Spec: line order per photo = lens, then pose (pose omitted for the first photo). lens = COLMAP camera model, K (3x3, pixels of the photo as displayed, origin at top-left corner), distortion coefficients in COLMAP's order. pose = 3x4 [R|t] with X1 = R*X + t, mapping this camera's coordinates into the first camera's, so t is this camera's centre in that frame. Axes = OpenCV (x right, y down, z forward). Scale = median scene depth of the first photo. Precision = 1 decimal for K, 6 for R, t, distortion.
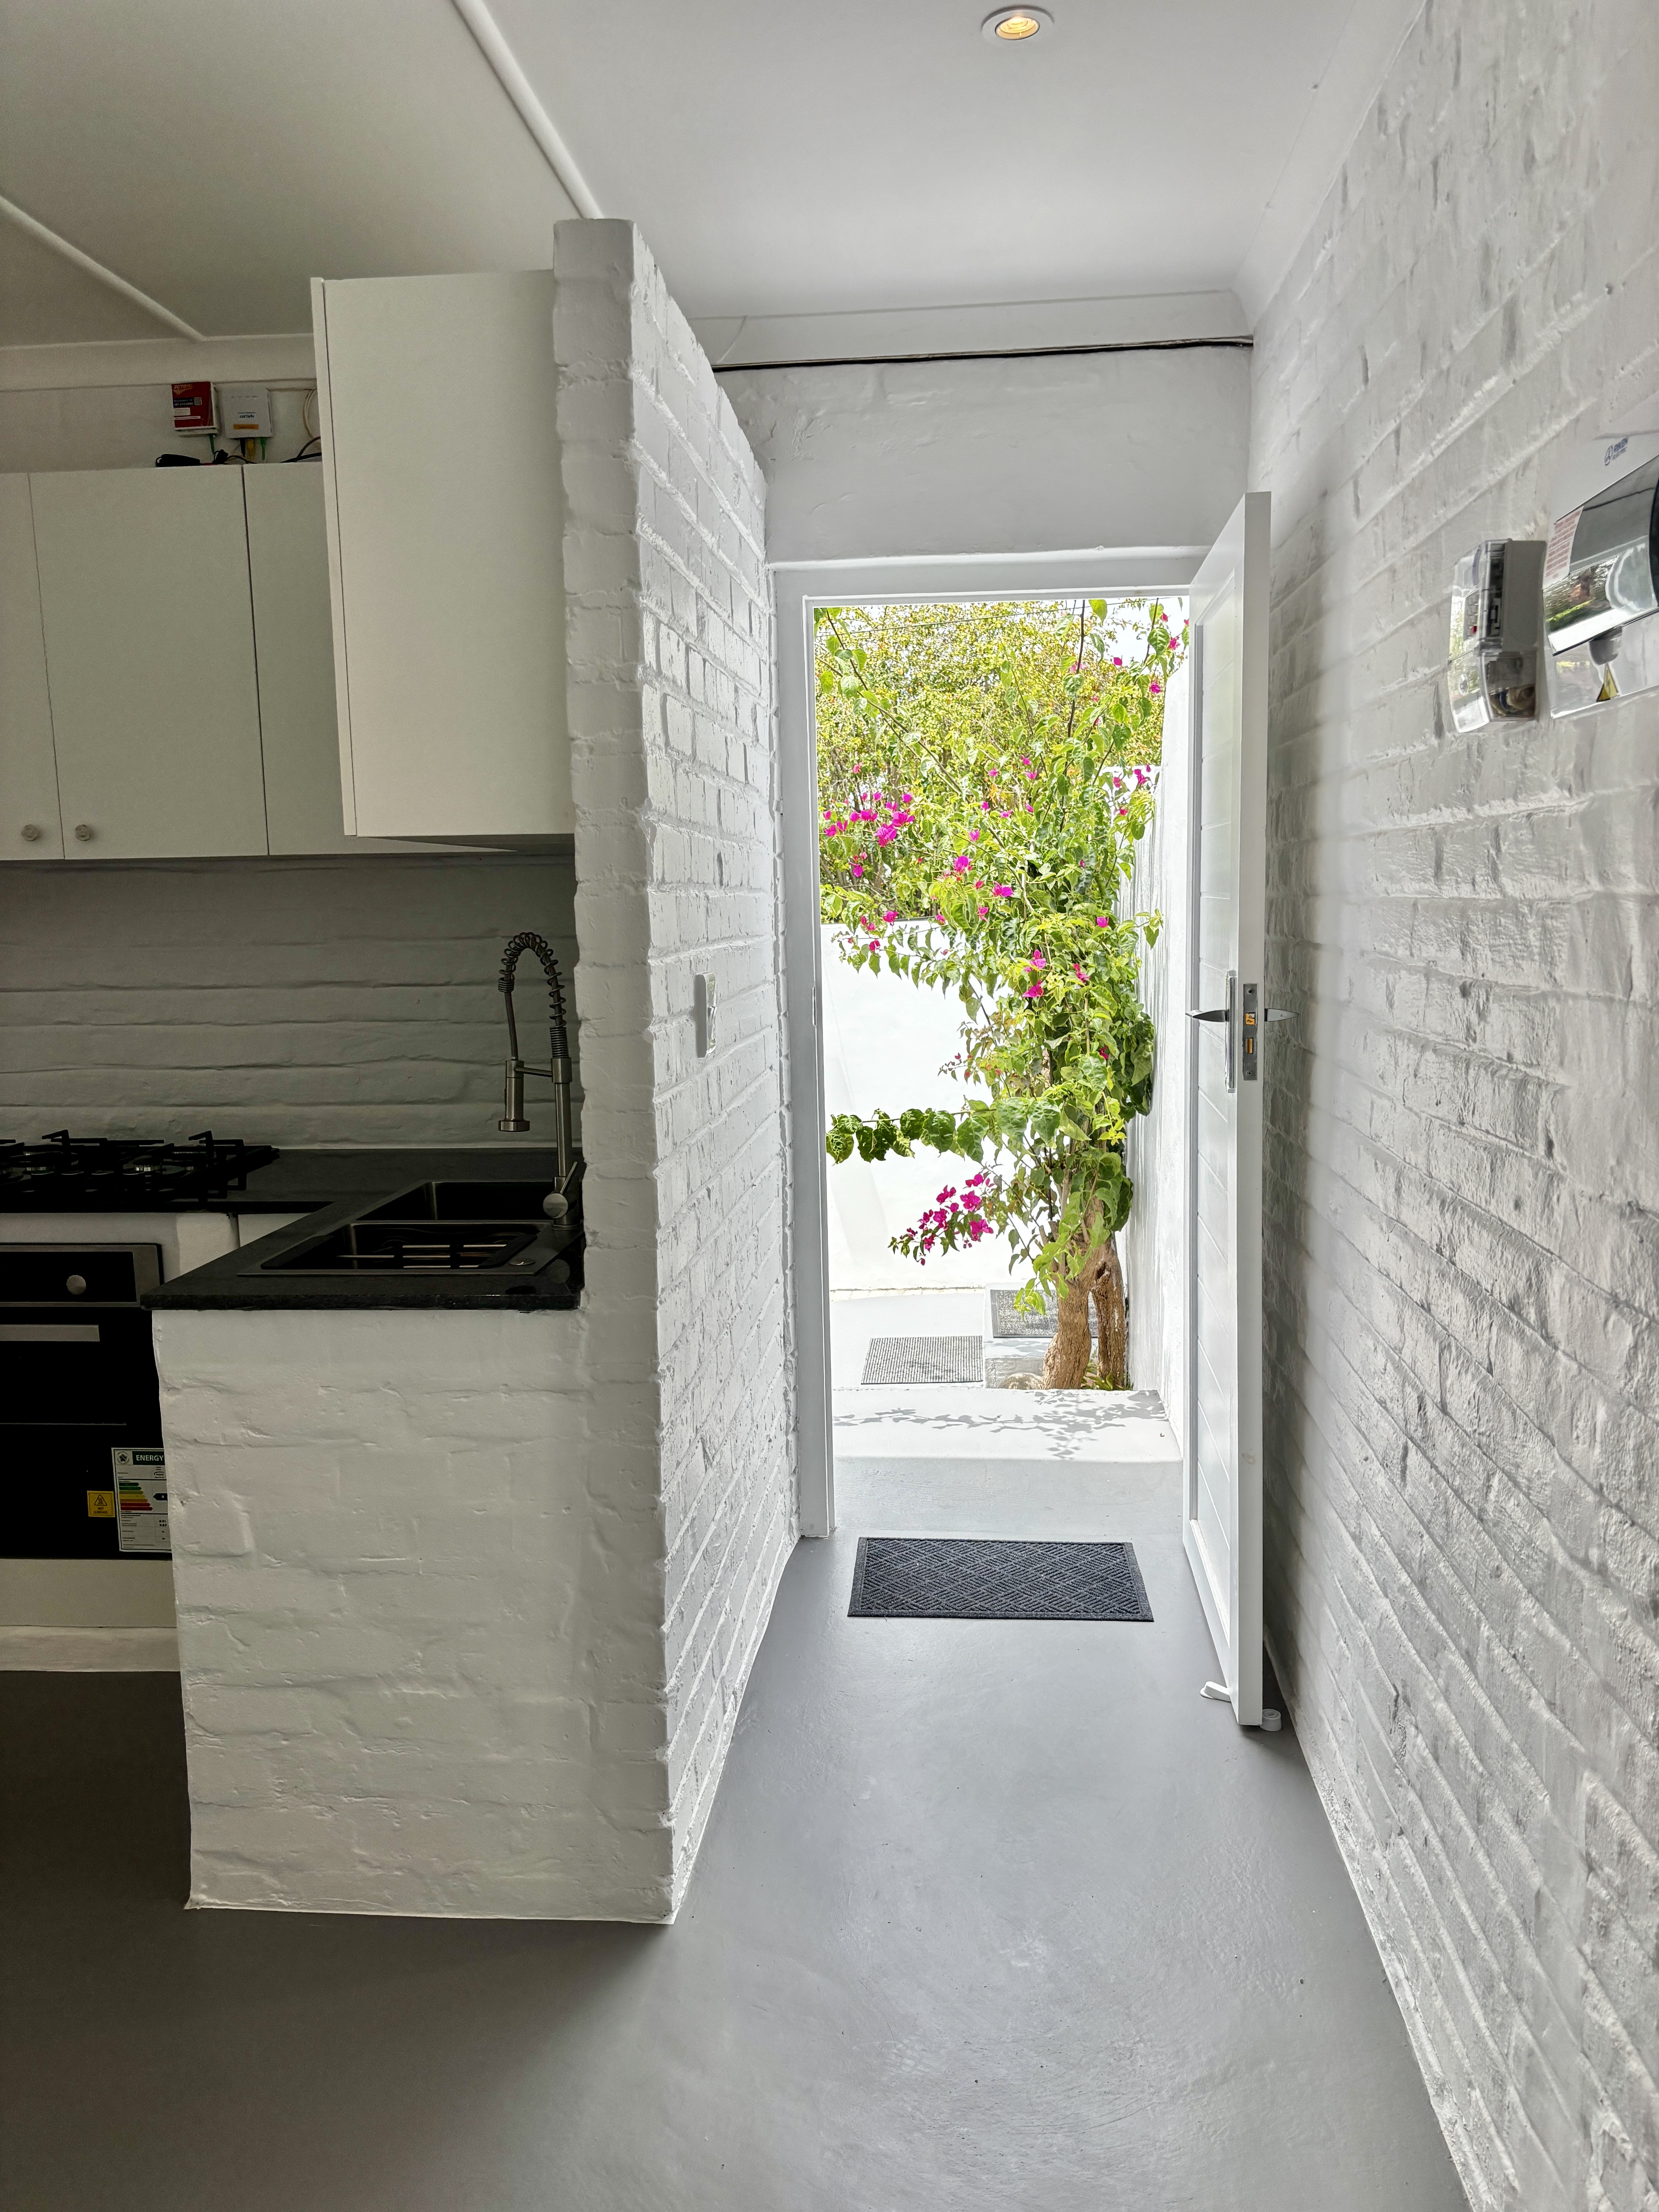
lens RADIAL K [[1656.6, 0, 839.7], [0, 1656.6, 1102.5], [0, 0, 1]] dist [-0.029424, 0.026729]
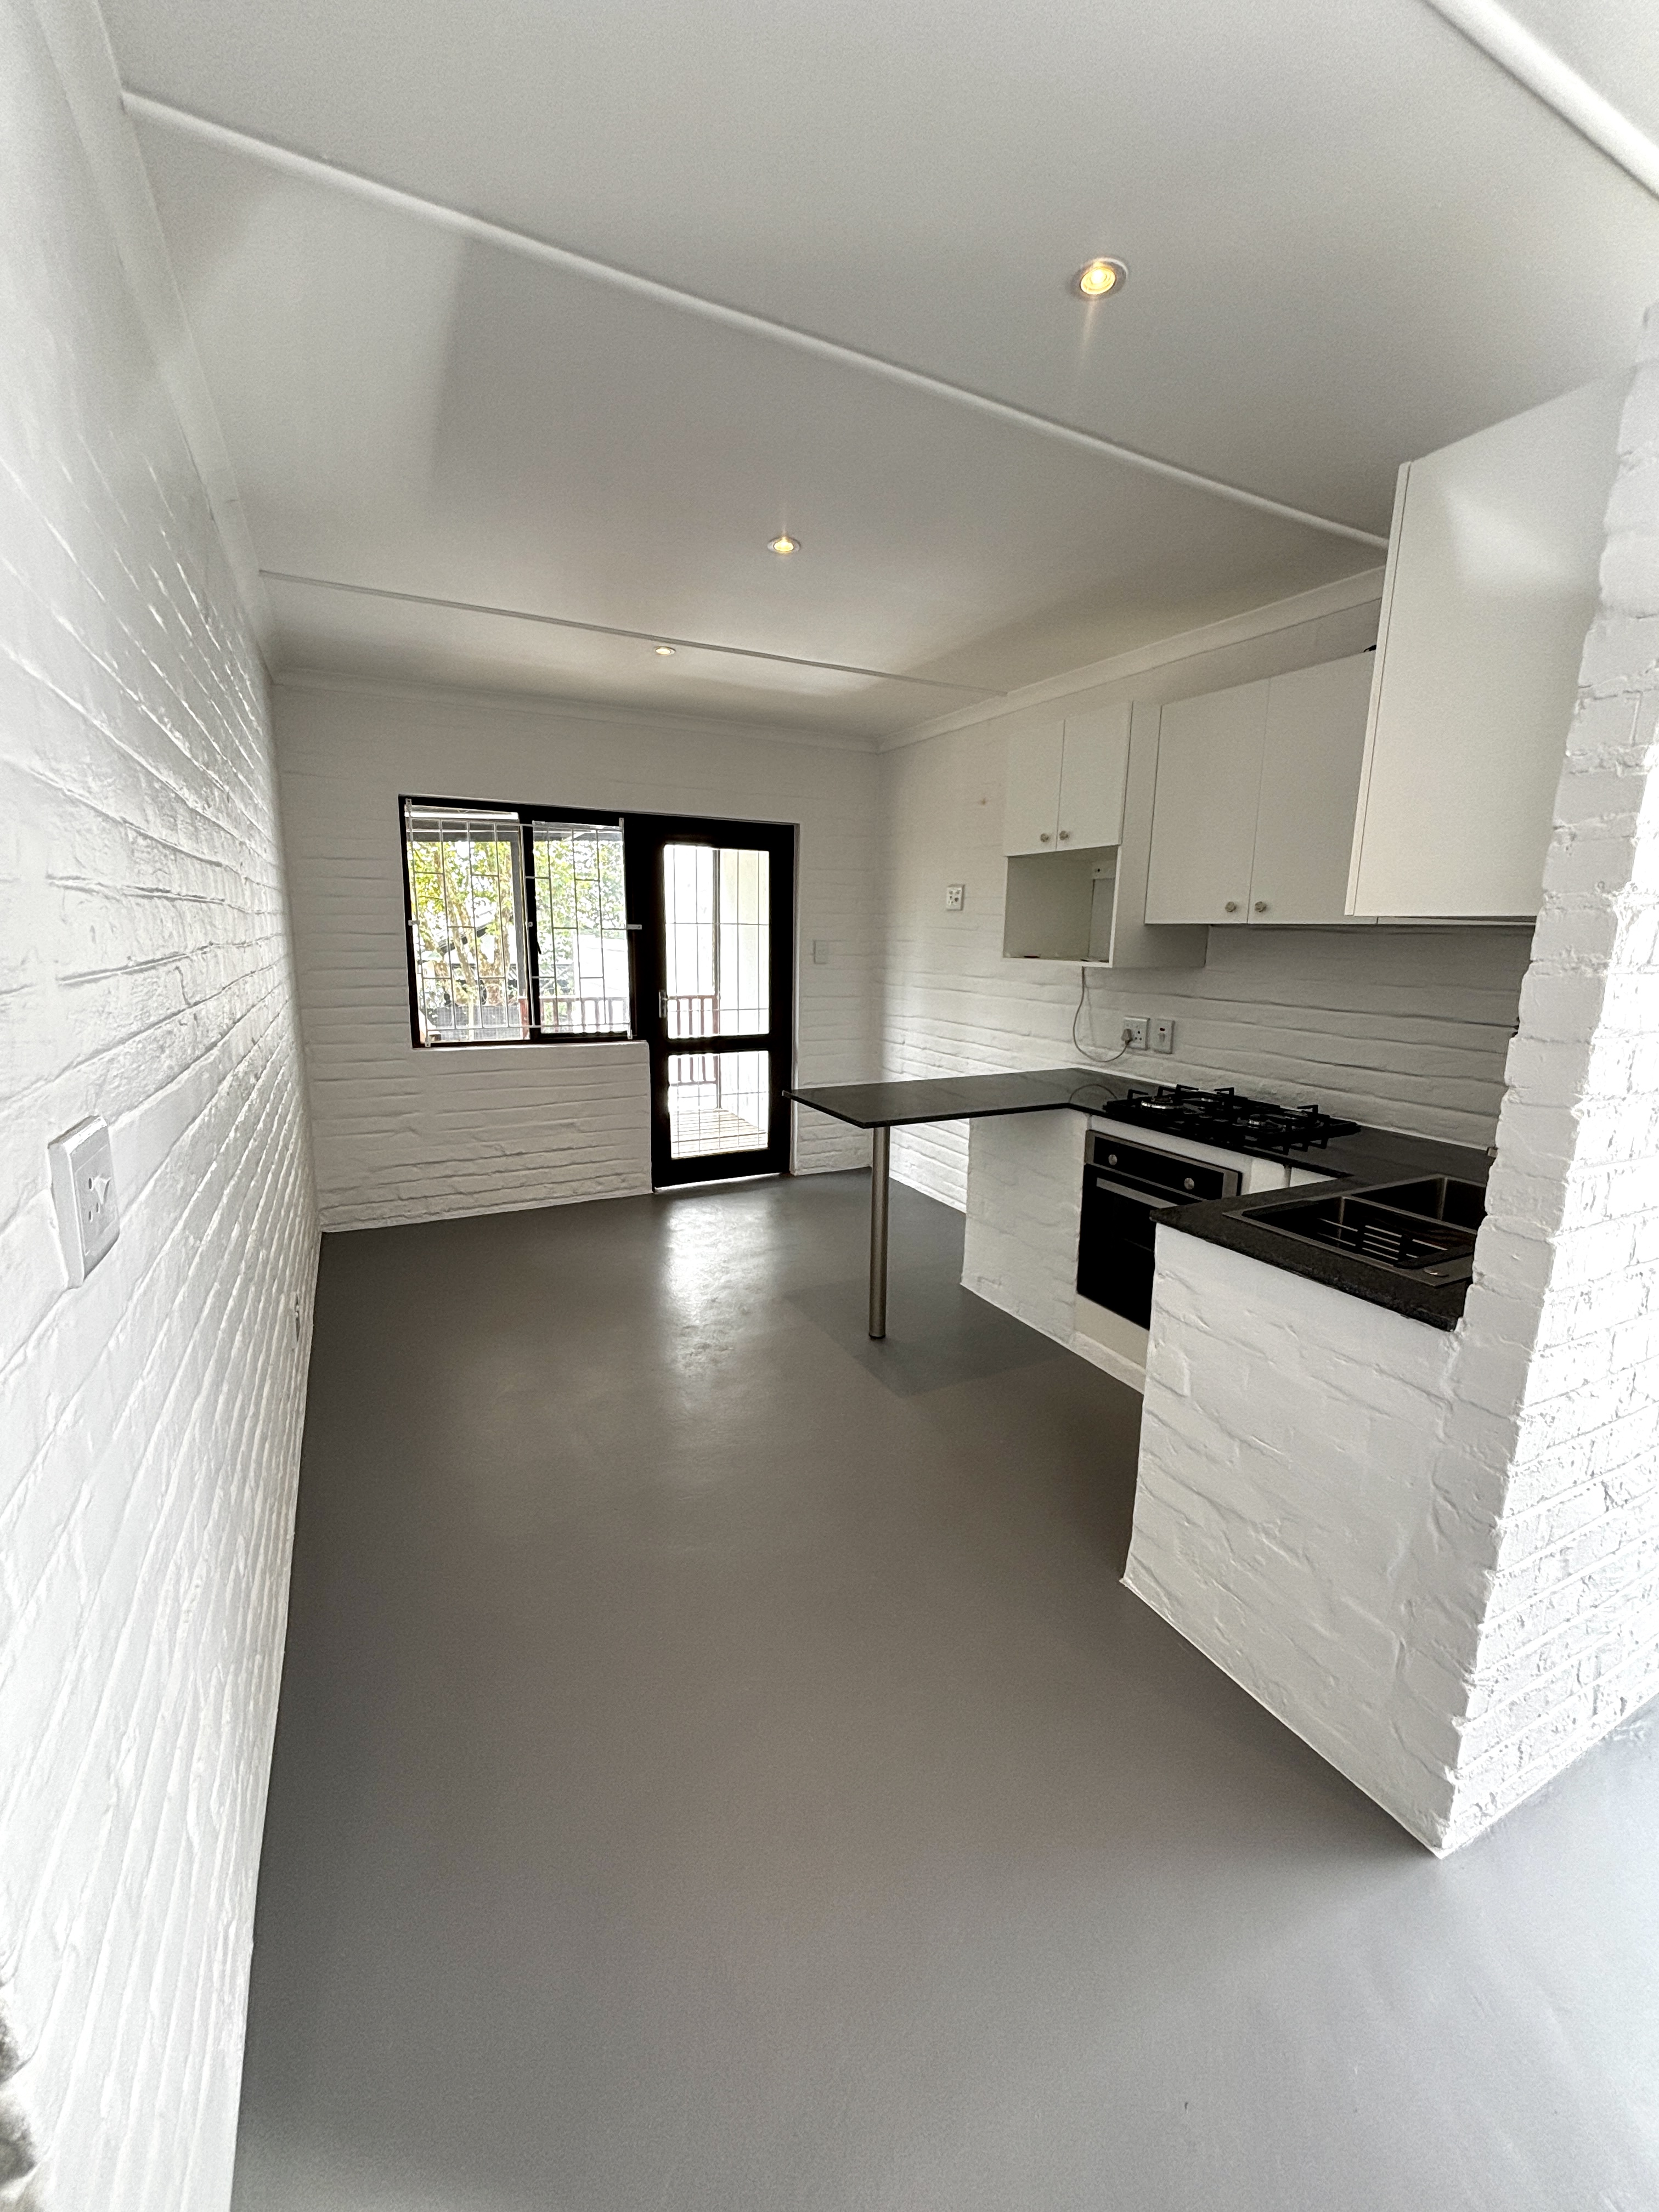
lens RADIAL K [[890.8, 0, 786.2], [0, 890.8, 1104.9], [0, 0, 1]] dist [-0.008368, 0.000730]
pose [[0.515268, 0.181962, -0.837490, 0.086015], [-0.127321, 0.982610, 0.135158, -0.051721], [0.847519, 0.036988, 0.529475, 0.253588]]
